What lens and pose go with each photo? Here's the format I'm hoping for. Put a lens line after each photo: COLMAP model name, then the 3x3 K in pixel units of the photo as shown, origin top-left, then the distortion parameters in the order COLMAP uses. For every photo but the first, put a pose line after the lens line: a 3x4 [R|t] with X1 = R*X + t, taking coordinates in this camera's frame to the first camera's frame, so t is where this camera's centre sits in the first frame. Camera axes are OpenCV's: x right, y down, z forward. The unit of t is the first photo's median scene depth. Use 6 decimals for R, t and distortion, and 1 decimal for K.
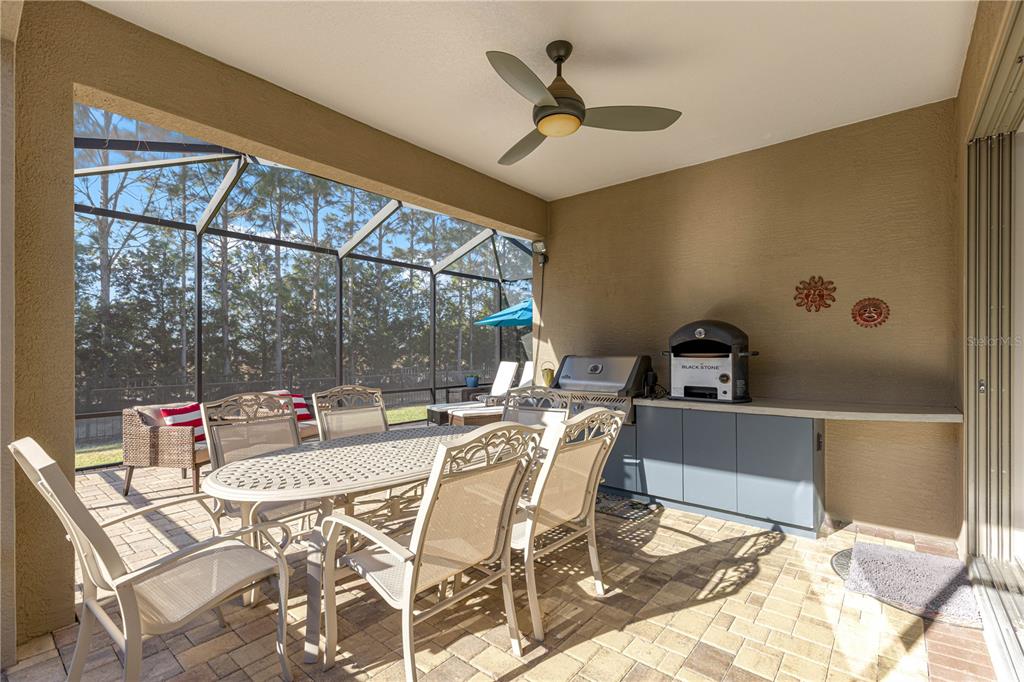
lens RADIAL K [[465.2, 0, 515.0], [0, 465.2, 346.1], [0, 0, 1]] dist [-0.005625, -0.000252]
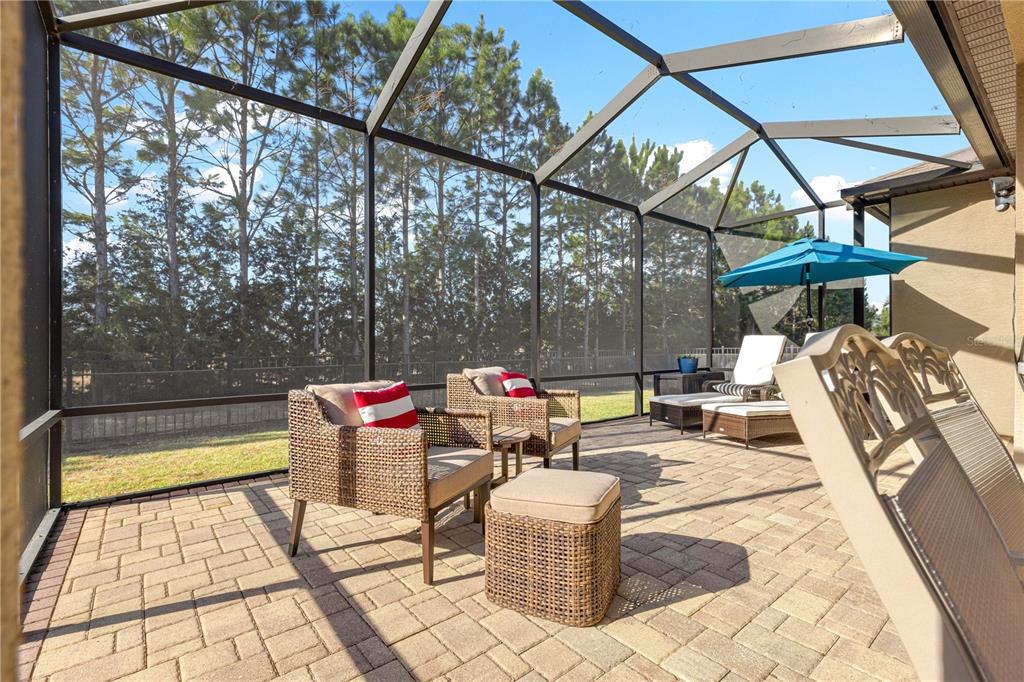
lens RADIAL K [[465.2, 0, 511.9], [0, 465.2, 340.5], [0, 0, 1]] dist [-0.005625, -0.000252]
pose [[0.980716, 0.002388, -0.195426, -0.172550], [-0.001236, 0.999981, 0.006020, 0.026635], [0.195436, -0.005662, 0.980700, 0.186314]]
